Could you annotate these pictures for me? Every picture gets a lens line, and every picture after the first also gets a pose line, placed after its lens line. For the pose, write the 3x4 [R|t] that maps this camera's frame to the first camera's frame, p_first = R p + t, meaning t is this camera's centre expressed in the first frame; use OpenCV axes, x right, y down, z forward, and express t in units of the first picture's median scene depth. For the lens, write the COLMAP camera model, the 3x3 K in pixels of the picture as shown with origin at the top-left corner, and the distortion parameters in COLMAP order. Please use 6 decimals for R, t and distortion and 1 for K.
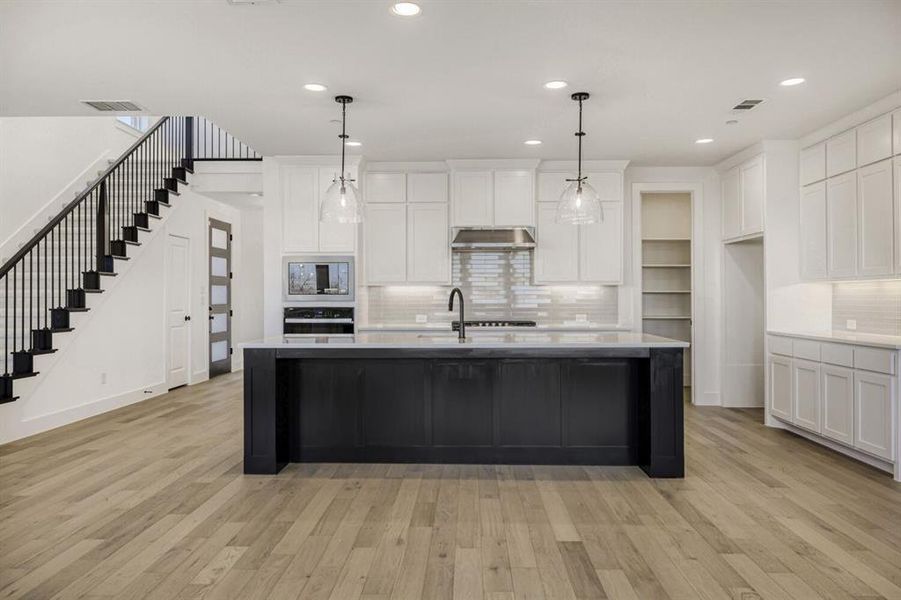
lens RADIAL K [[629.0, 0, 450.5], [0, 629.0, 300.0], [0, 0, 1]] dist [0.003634, 0.000686]
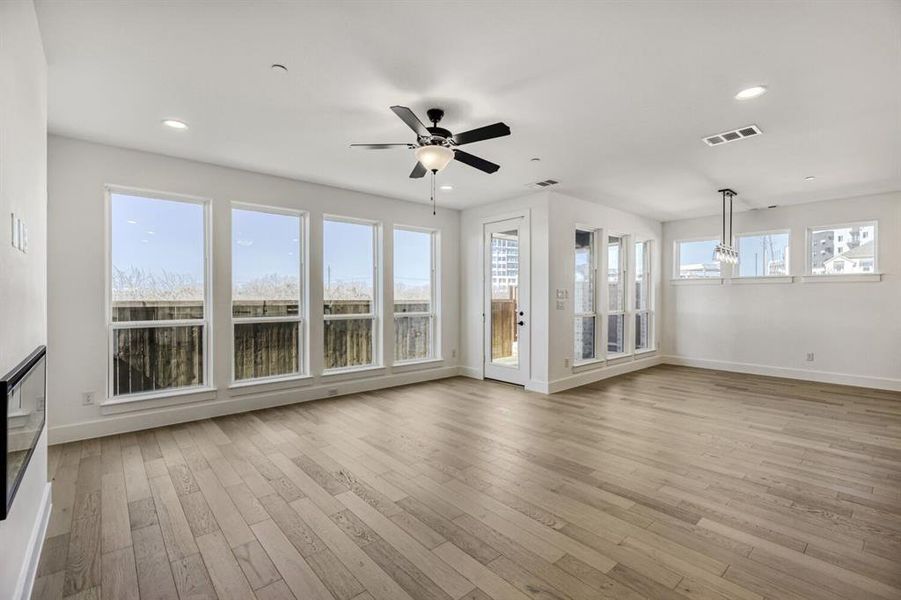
lens RADIAL K [[408.5, 0, 467.9], [0, 408.5, 302.3], [0, 0, 1]] dist [-0.001346, -0.000477]
pose [[-0.715173, 0.009086, -0.698888, 0.635083], [-0.003154, 0.999863, 0.016226, -0.014293], [0.698940, 0.013809, -0.715047, 0.780751]]
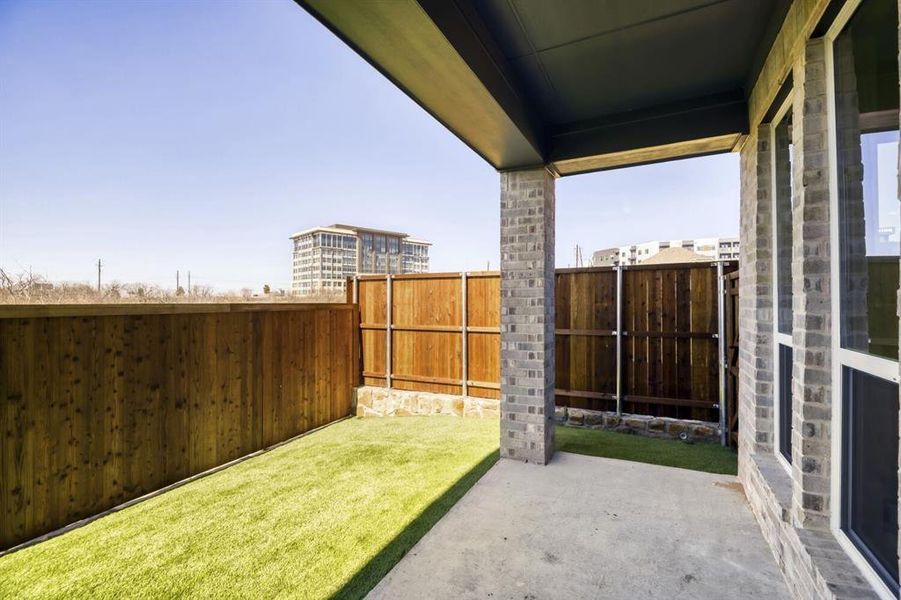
lens RADIAL K [[413.6, 0, 467.1], [0, 413.6, 298.2], [0, 0, 1]] dist [-0.002142, 0.000812]
pose [[-0.397503, -0.008397, -0.917563, -0.313832], [-0.007514, 0.999954, -0.005896, -0.001638], [0.917570, 0.004551, -0.397547, -0.012183]]
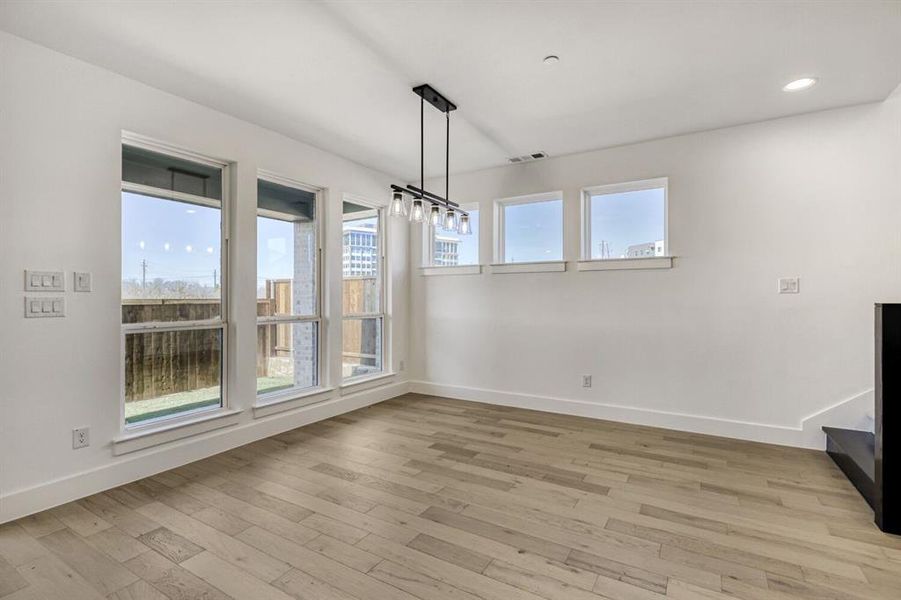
lens RADIAL K [[417.6, 0, 441.6], [0, 417.6, 297.5], [0, 0, 1]] dist [0.002342, 0.000167]
pose [[-0.510091, 0.001373, -0.860119, -0.133551], [-0.001732, 0.999995, 0.002624, -0.003390], [0.860119, 0.002828, -0.510086, 0.803344]]
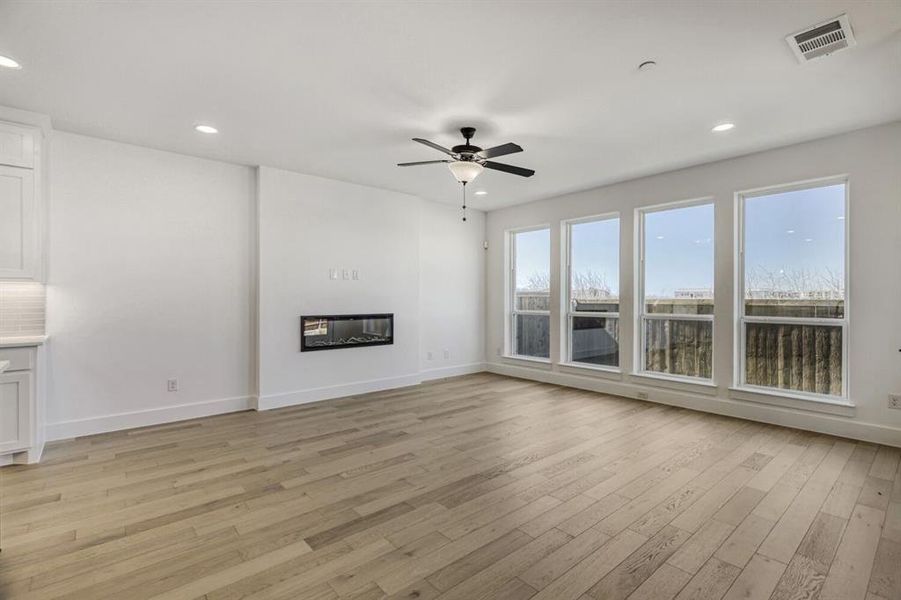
lens RADIAL K [[418.4, 0, 450.5], [0, 418.4, 300.0], [0, 0, 1]] dist [-0.004043, -0.000411]
pose [[-0.675437, -0.003184, 0.737411, -0.283456], [0.003477, 0.999966, 0.007503, -0.004297], [-0.737410, 0.007632, -0.675403, 0.811042]]
